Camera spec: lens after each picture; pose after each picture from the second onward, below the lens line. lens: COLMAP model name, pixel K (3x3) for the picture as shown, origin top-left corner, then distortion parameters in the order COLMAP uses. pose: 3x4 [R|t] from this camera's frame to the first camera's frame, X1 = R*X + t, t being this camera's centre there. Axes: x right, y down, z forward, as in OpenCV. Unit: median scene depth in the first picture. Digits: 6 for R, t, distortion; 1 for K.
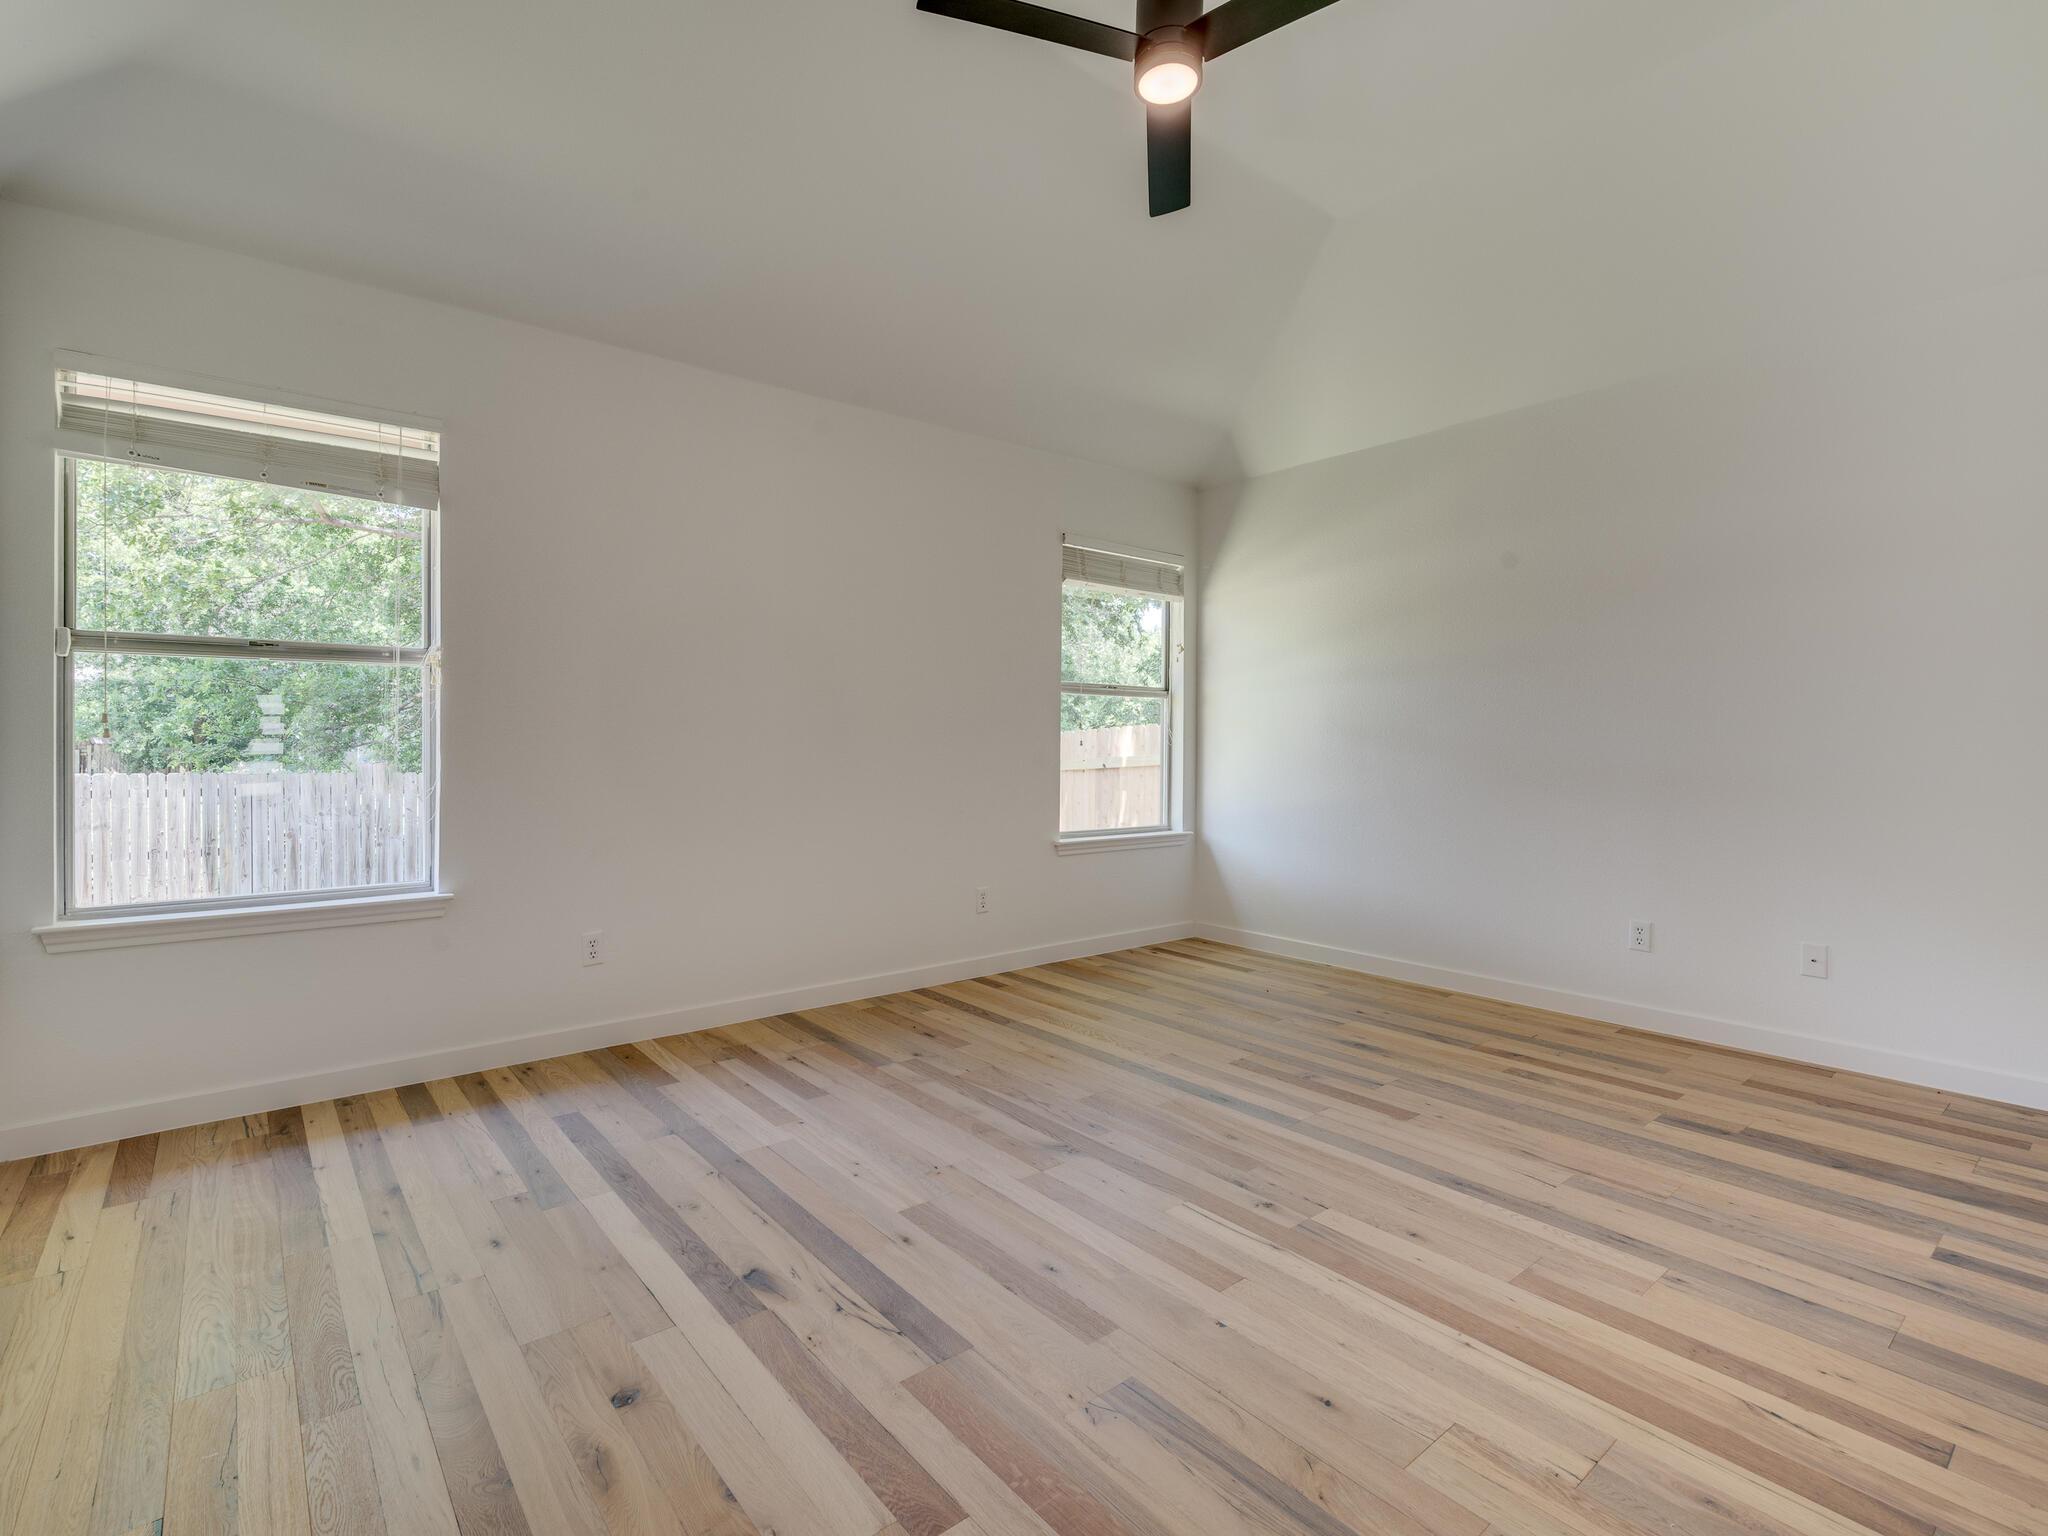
lens RADIAL K [[1021.9, 0, 1024.0], [0, 1021.9, 768.0], [0, 0, 1]] dist [0.002197, 0.000366]
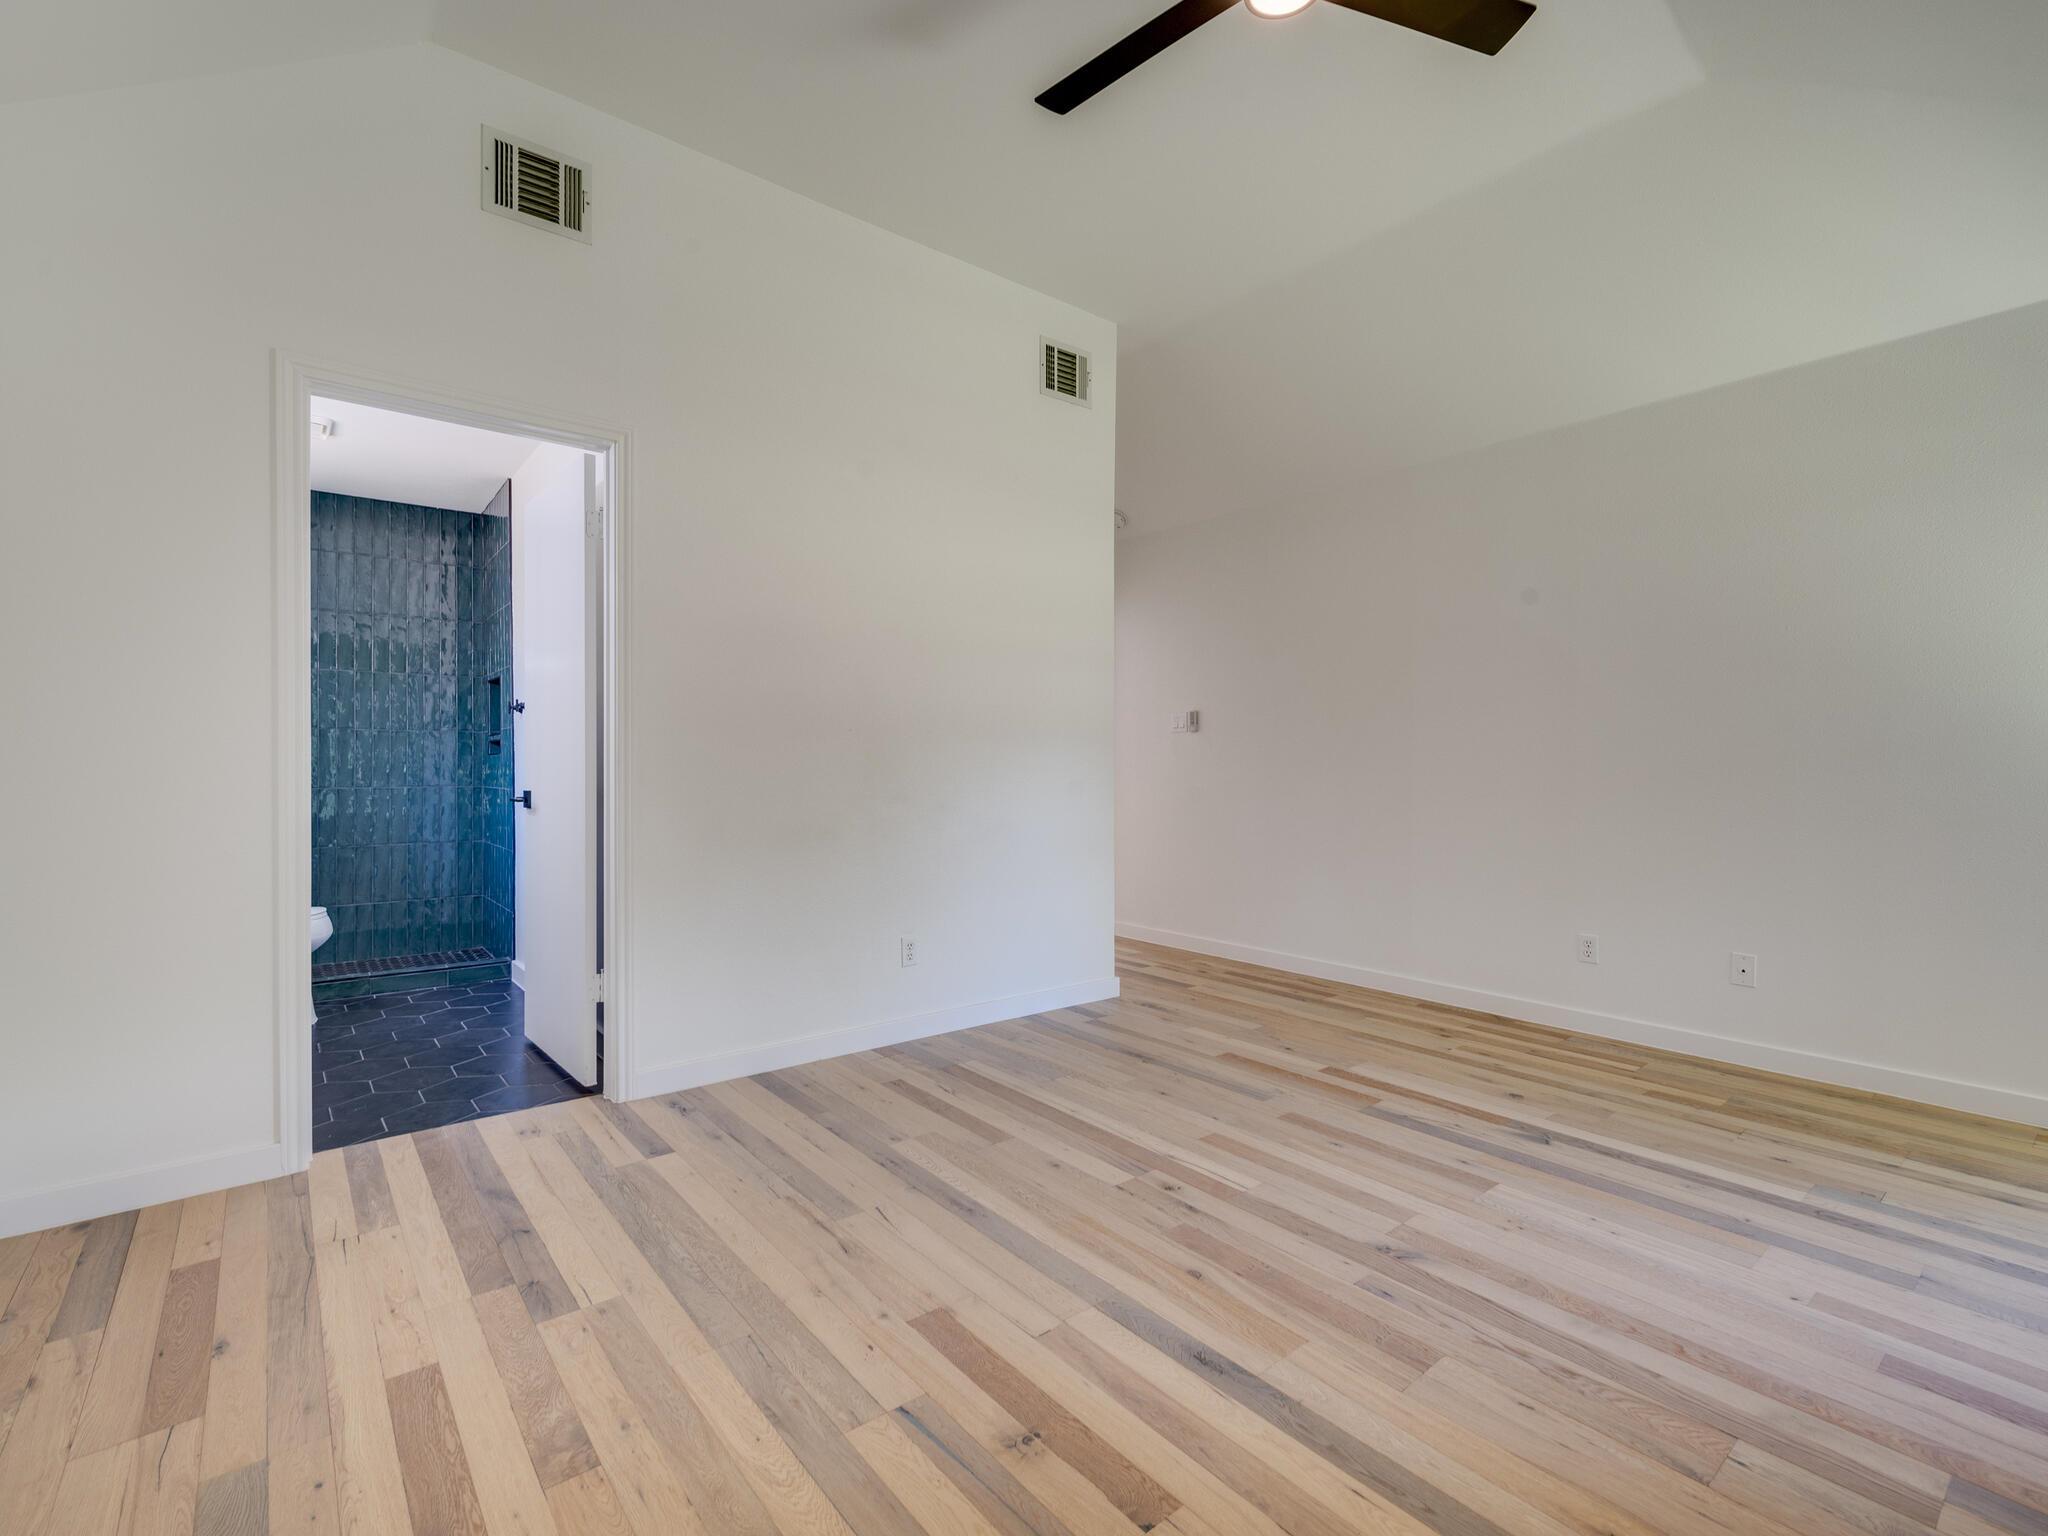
lens RADIAL K [[1021.9, 0, 1024.0], [0, 1021.9, 768.0], [0, 0, 1]] dist [0.002197, 0.000366]
pose [[-0.999941, -0.006103, 0.008999, 0.369714], [-0.005847, 0.999584, 0.028229, -0.048782], [-0.009167, 0.028174, -0.999561, 1.990271]]
